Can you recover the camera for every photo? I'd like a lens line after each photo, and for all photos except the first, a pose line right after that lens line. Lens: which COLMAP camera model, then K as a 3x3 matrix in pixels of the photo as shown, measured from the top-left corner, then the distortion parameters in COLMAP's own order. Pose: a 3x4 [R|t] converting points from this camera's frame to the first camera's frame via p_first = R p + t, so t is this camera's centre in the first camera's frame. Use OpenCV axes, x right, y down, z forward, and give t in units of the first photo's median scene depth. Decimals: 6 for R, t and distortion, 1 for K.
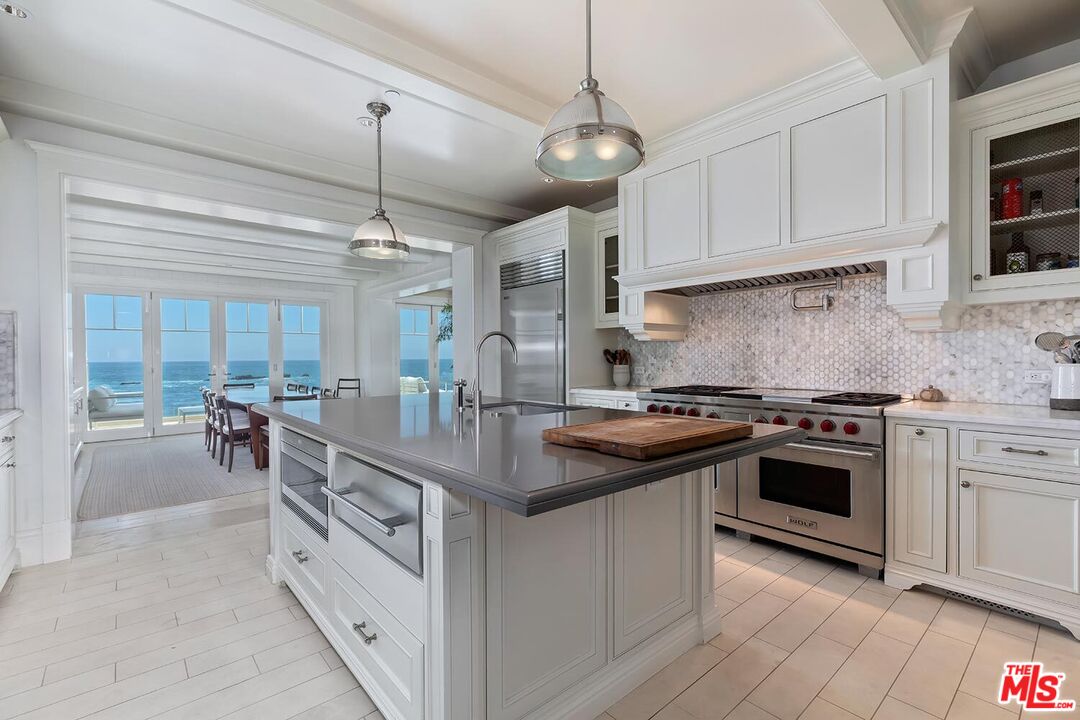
lens RADIAL K [[476.3, 0, 543.0], [0, 476.3, 360.5], [0, 0, 1]] dist [0.000388, -0.000096]
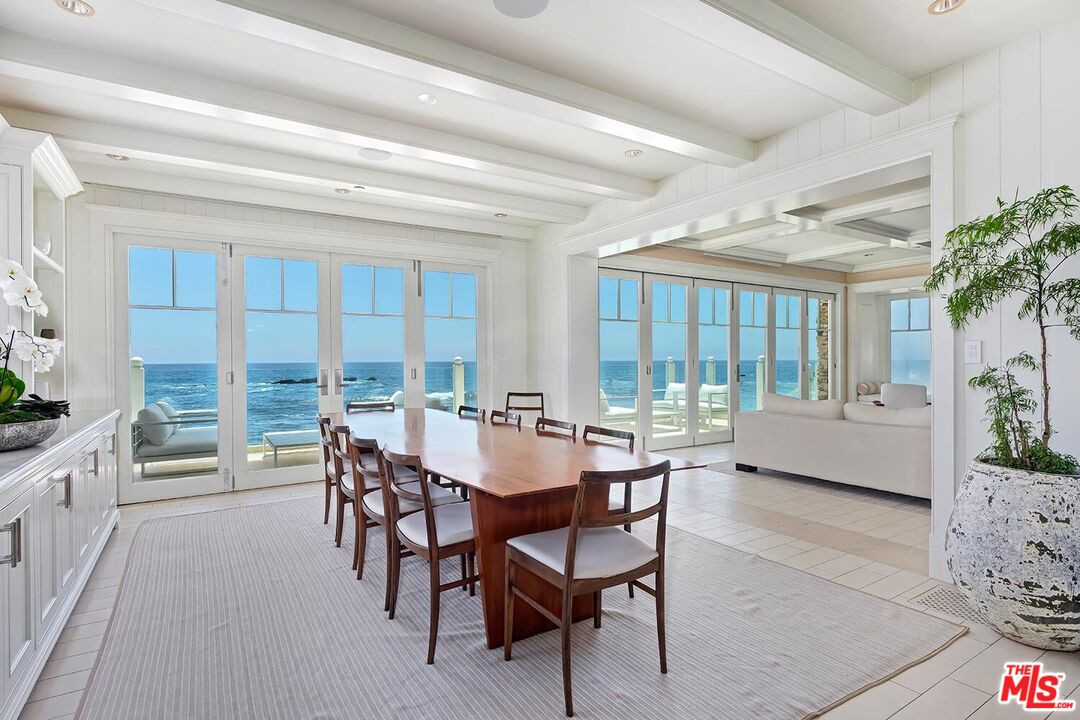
lens RADIAL K [[542.2, 0, 537.7], [0, 542.2, 359.7], [0, 0, 1]] dist [0.000423, 0.000119]
pose [[0.988707, 0.004486, -0.149795, -0.311667], [-0.004163, 0.999988, 0.002467, -0.005038], [0.149805, -0.001816, 0.988714, 0.352394]]
